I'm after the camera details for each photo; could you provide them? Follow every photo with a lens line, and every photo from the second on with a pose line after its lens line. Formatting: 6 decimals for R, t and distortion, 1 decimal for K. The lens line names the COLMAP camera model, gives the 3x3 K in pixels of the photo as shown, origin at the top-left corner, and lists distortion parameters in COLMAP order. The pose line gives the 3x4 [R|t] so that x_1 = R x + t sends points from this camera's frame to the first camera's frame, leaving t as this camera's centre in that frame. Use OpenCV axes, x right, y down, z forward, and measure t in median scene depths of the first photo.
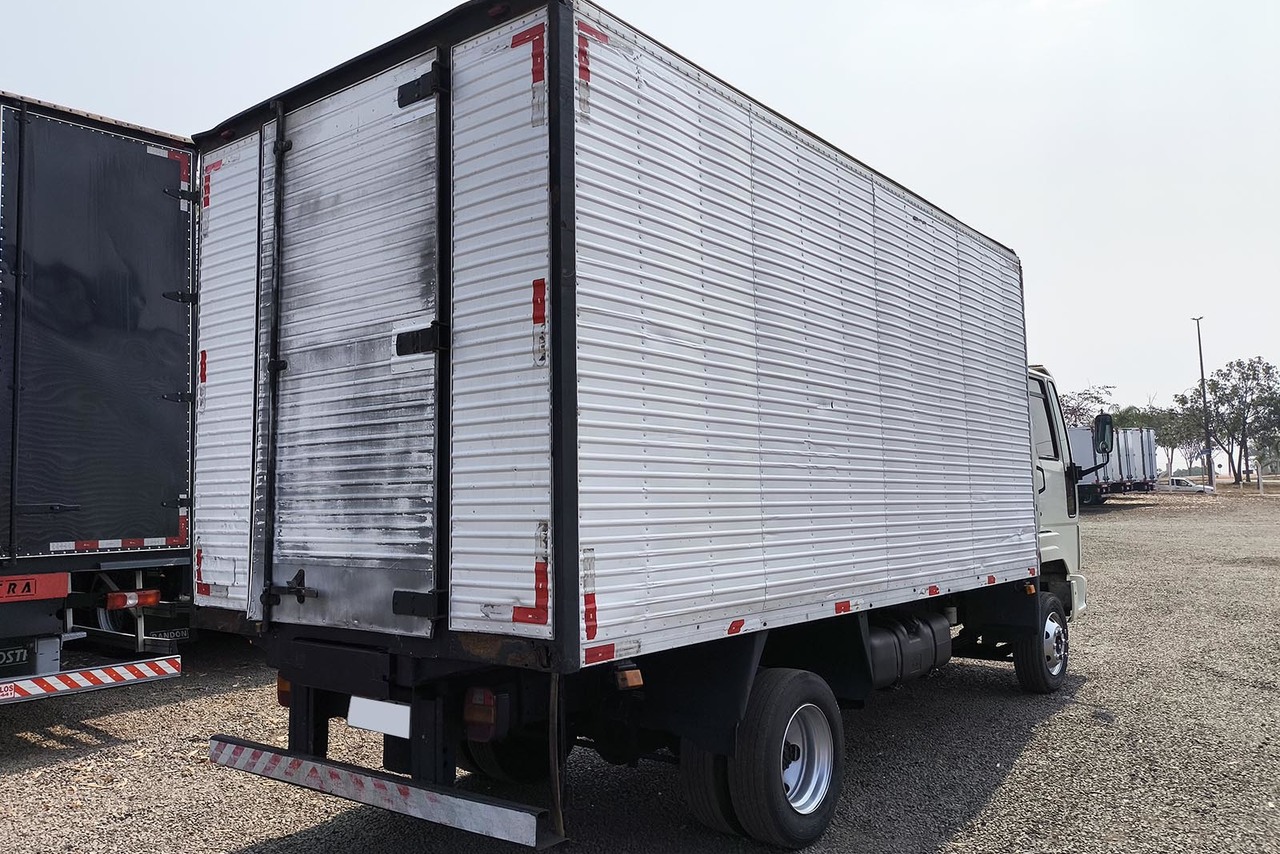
lens RADIAL K [[976.9, 0, 637.9], [0, 976.9, 434.2], [0, 0, 1]] dist [0.072554, -0.047152]
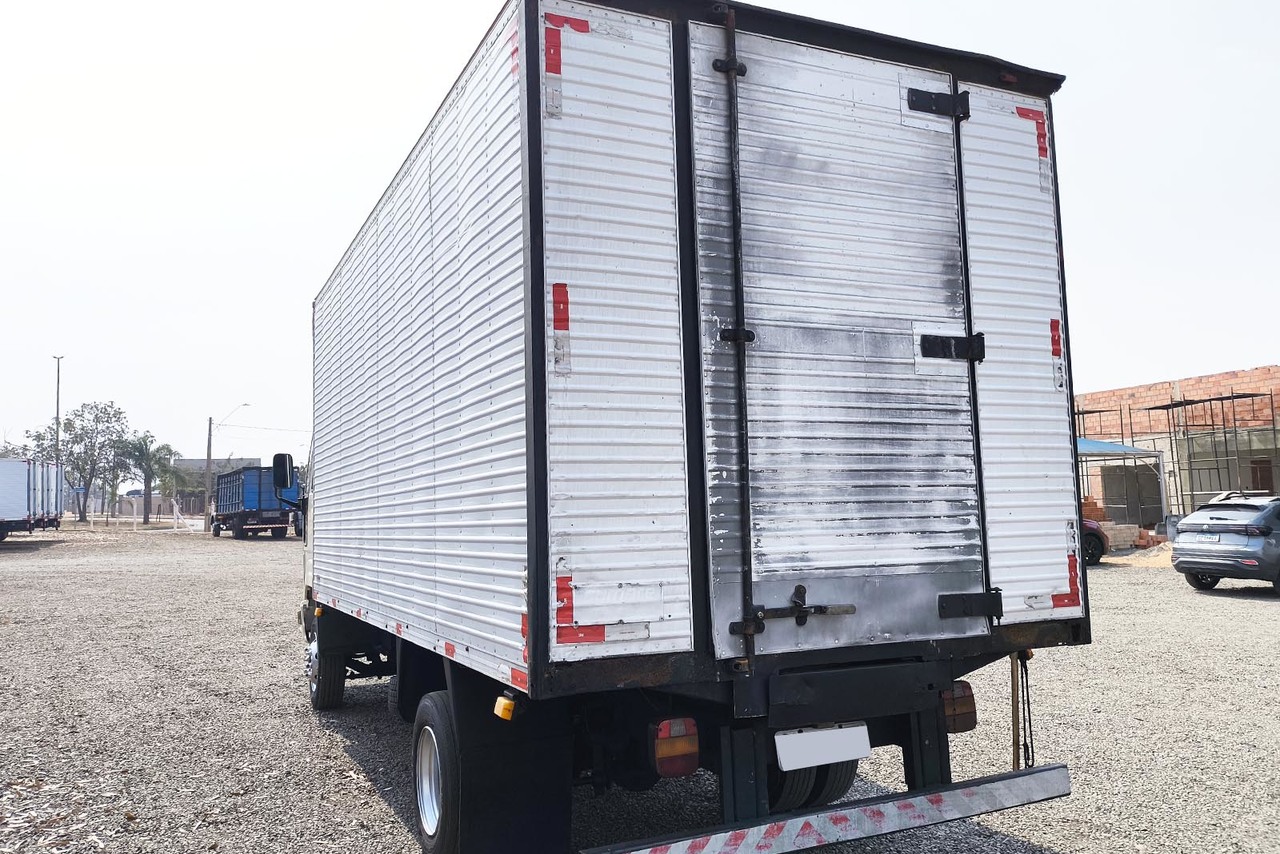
lens RADIAL K [[976.9, 0, 592.9], [0, 976.9, 432.6], [0, 0, 1]] dist [0.072554, -0.047152]
pose [[0.461793, 0.080686, 0.883310, -1.214750], [-0.044215, 0.996710, -0.067928, 0.074945], [-0.885885, -0.007687, 0.463842, 0.798474]]
